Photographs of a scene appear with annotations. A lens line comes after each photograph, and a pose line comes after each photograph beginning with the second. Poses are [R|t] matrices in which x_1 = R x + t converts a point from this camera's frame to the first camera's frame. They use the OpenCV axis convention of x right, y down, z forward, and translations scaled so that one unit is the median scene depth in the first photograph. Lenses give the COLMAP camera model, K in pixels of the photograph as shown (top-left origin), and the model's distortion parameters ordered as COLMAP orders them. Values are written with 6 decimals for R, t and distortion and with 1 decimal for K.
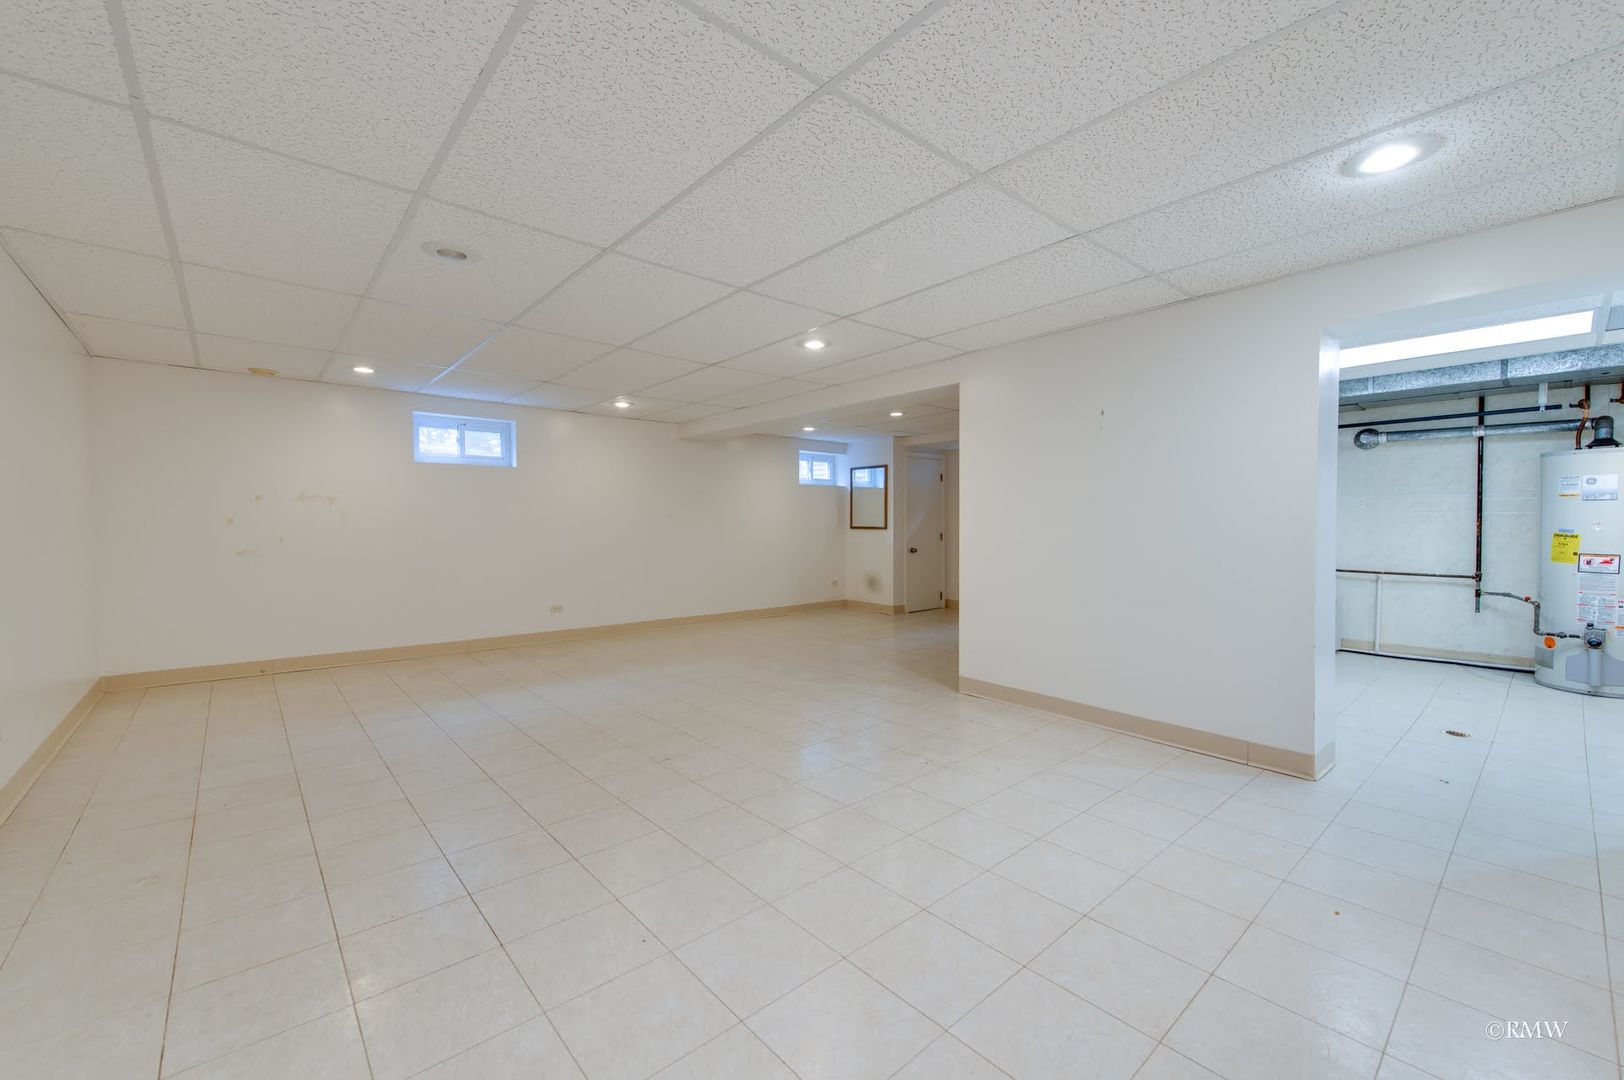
lens RADIAL K [[652.3, 0, 808.8], [0, 652.3, 543.3], [0, 0, 1]] dist [0.008917, -0.000389]
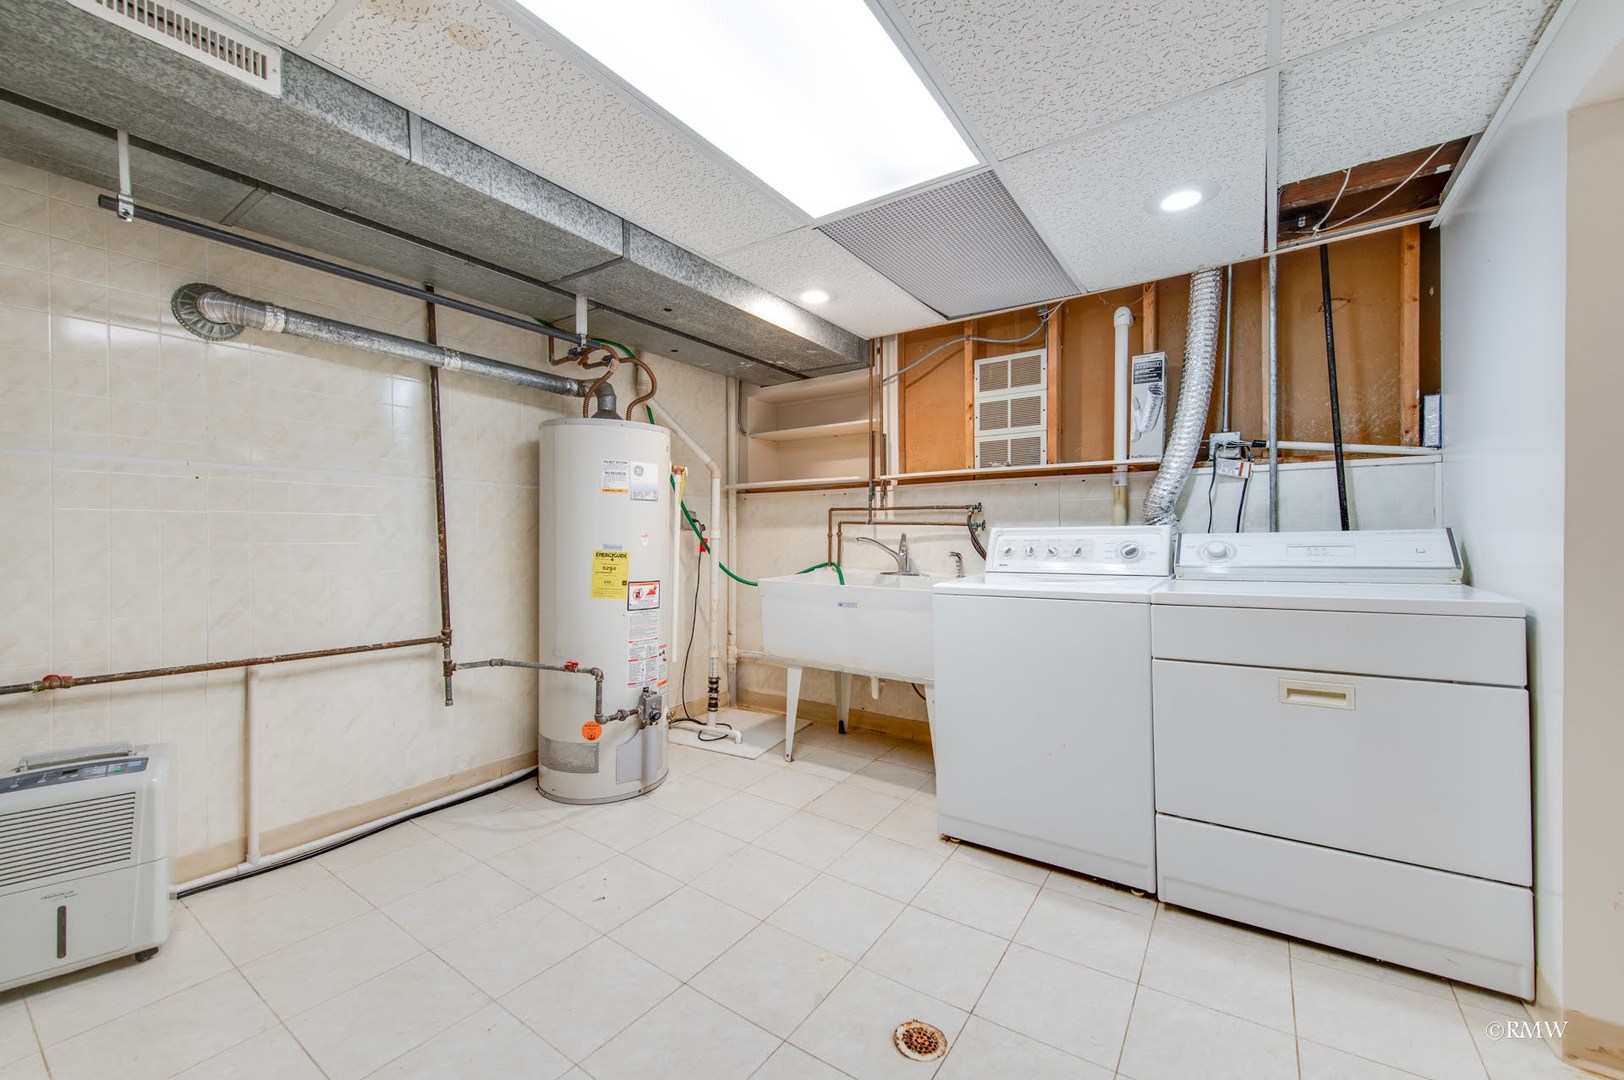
lens RADIAL K [[662.6, 0, 816.9], [0, 662.6, 546.0], [0, 0, 1]] dist [0.033596, -0.000097]
pose [[-0.274089, -0.022585, 0.961439, 0.482813], [0.025389, 0.999206, 0.030710, -0.033802], [-0.961369, 0.032827, -0.273298, 0.969905]]
